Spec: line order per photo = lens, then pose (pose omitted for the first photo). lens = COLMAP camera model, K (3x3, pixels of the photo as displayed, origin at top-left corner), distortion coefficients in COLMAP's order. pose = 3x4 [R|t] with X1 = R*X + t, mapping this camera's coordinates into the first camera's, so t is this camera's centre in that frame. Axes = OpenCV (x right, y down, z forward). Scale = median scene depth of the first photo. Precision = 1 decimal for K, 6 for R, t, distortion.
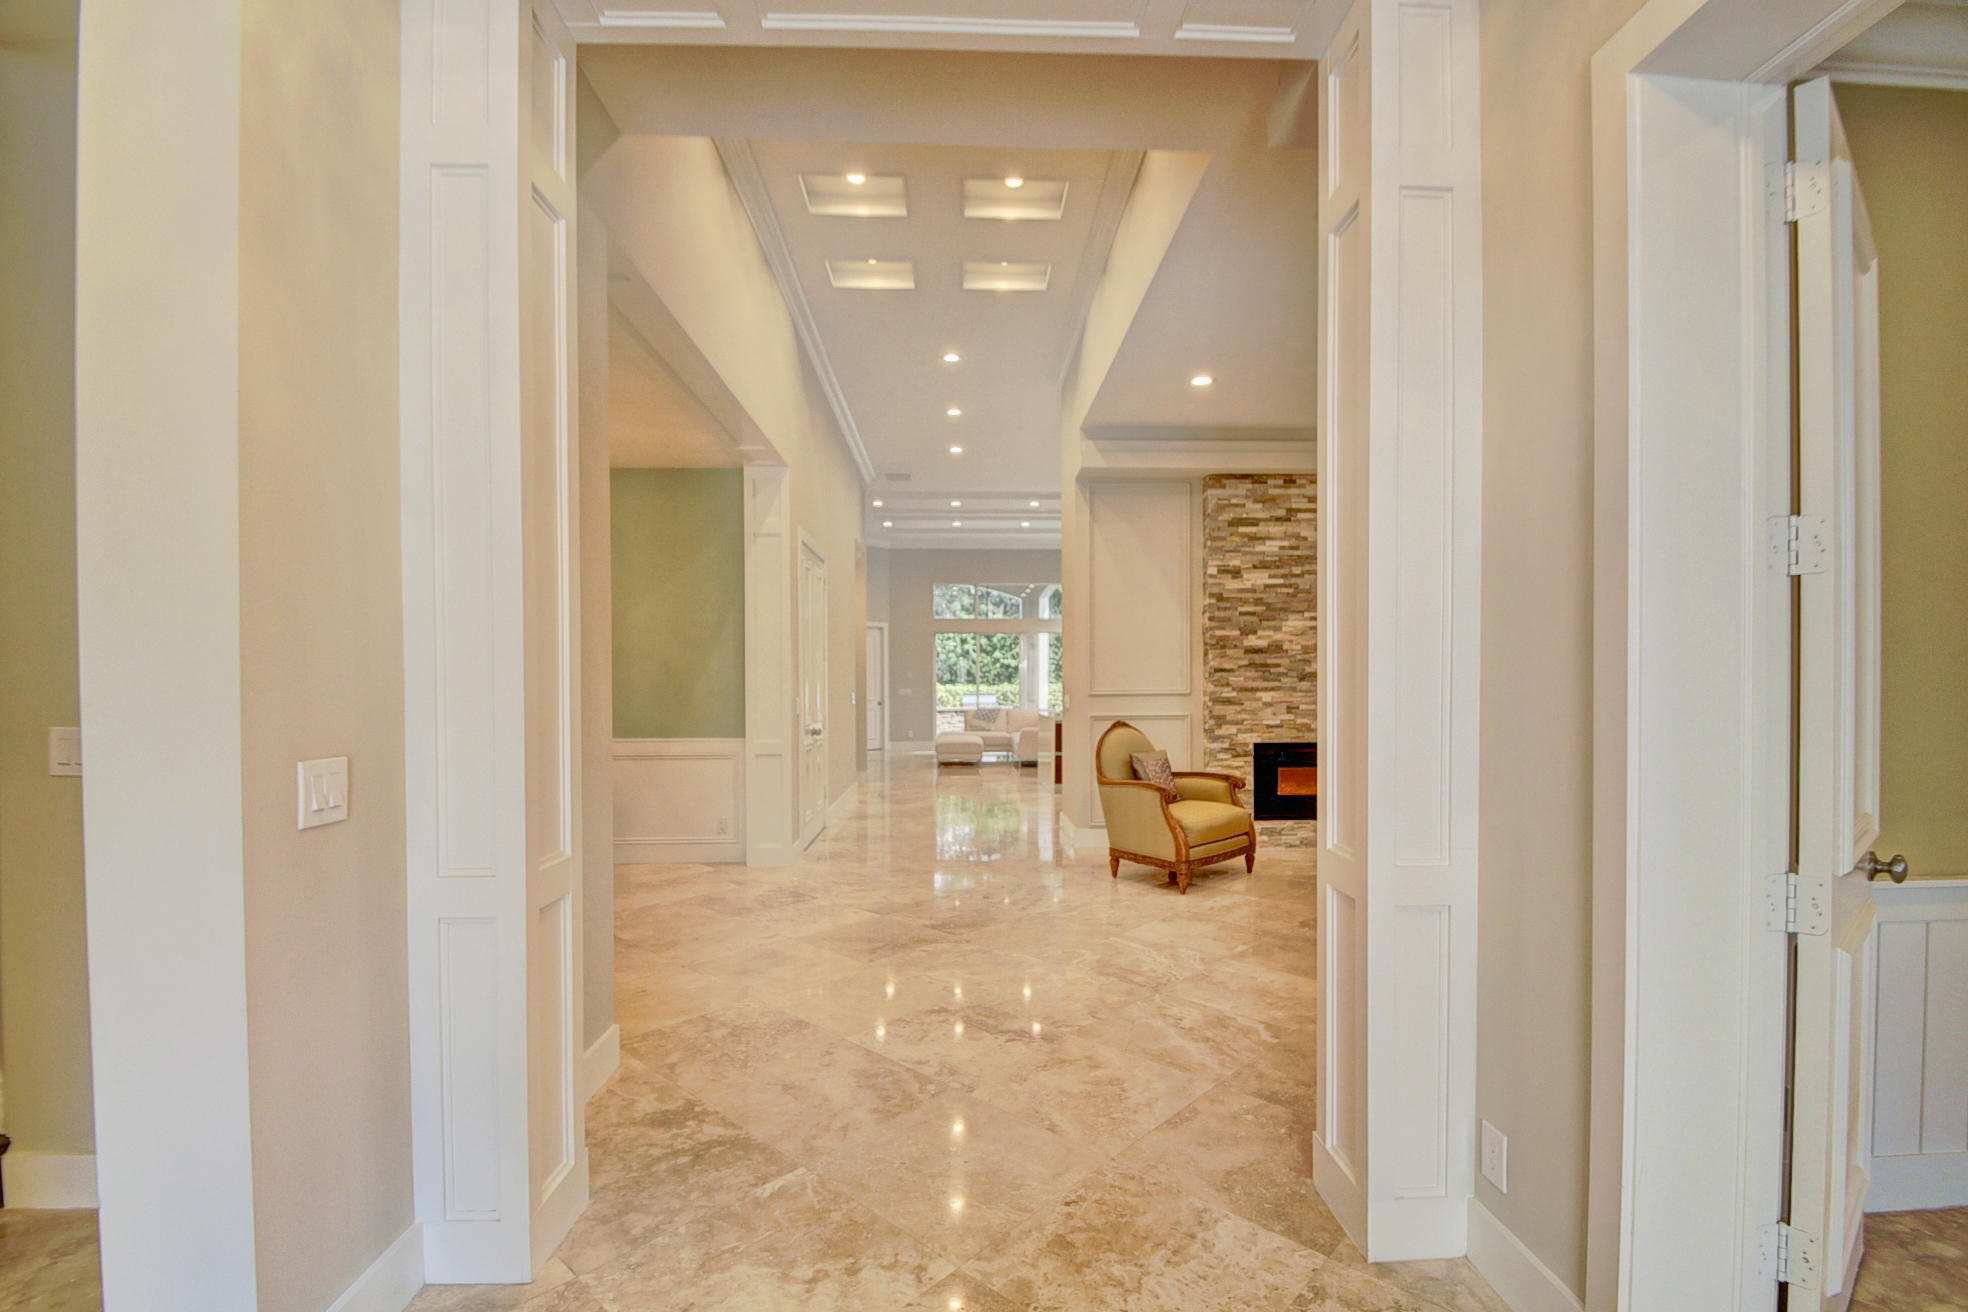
lens RADIAL K [[893.3, 0, 983.7], [0, 893.3, 674.8], [0, 0, 1]] dist [-0.000460, -0.008308]
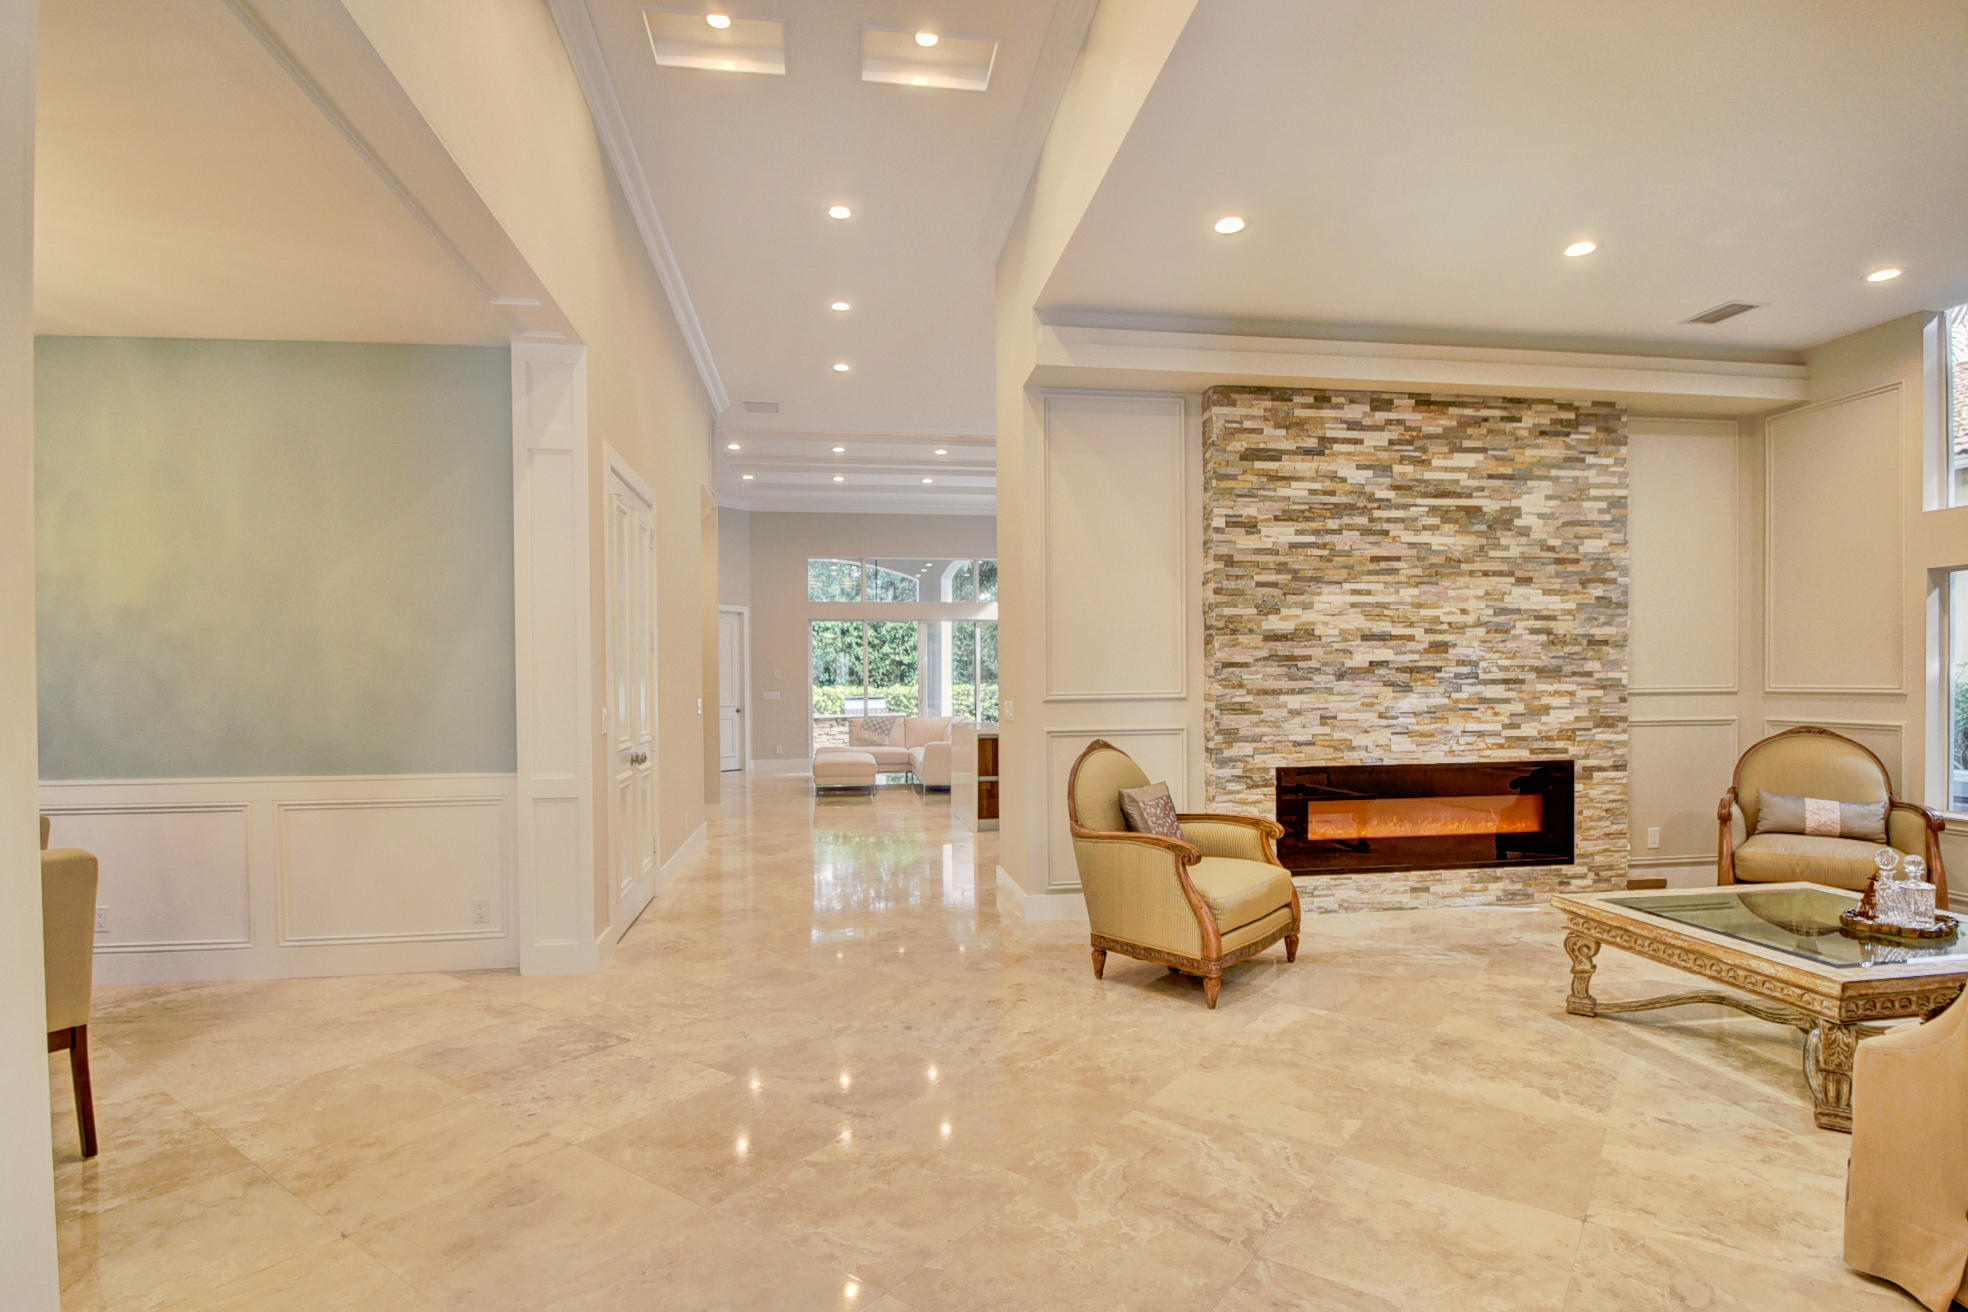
lens RADIAL K [[1045.9, 0, 983.5], [0, 1045.9, 680.5], [0, 0, 1]] dist [0.011293, -0.004408]
pose [[0.993602, -0.004099, 0.112868, -0.020639], [0.003402, 0.999974, 0.006368, 0.001505], [-0.112891, -0.005943, 0.993590, 0.204676]]
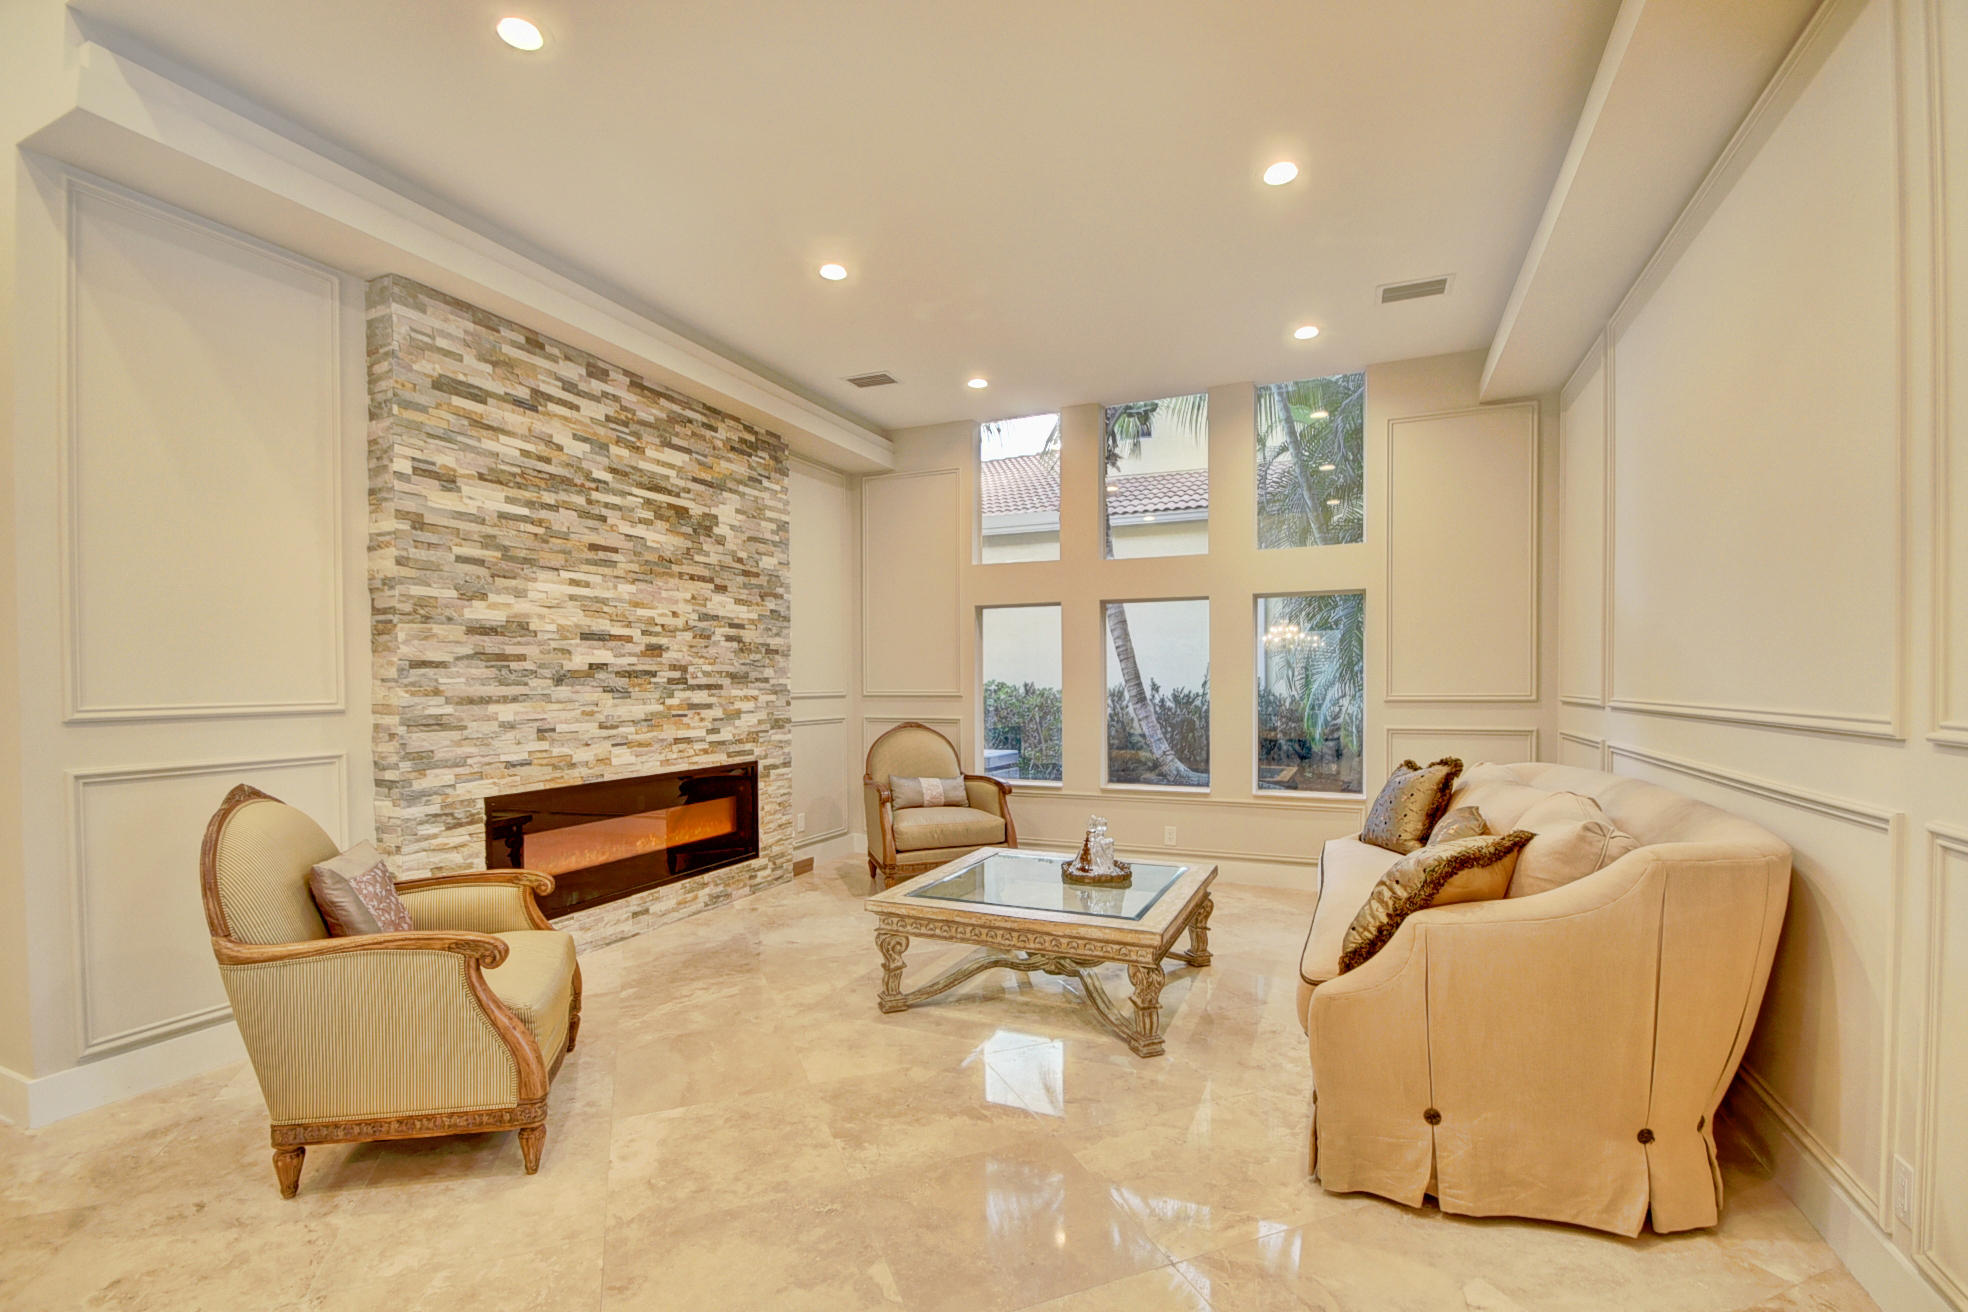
lens RADIAL K [[893.3, 0, 1044.4], [0, 893.3, 695.0], [0, 0, 1]] dist [-0.000460, -0.008308]
pose [[0.422432, -0.012054, 0.906315, -0.048666], [-0.003080, 0.999887, 0.014734, 0.004242], [-0.906390, -0.009015, 0.422347, 0.458285]]
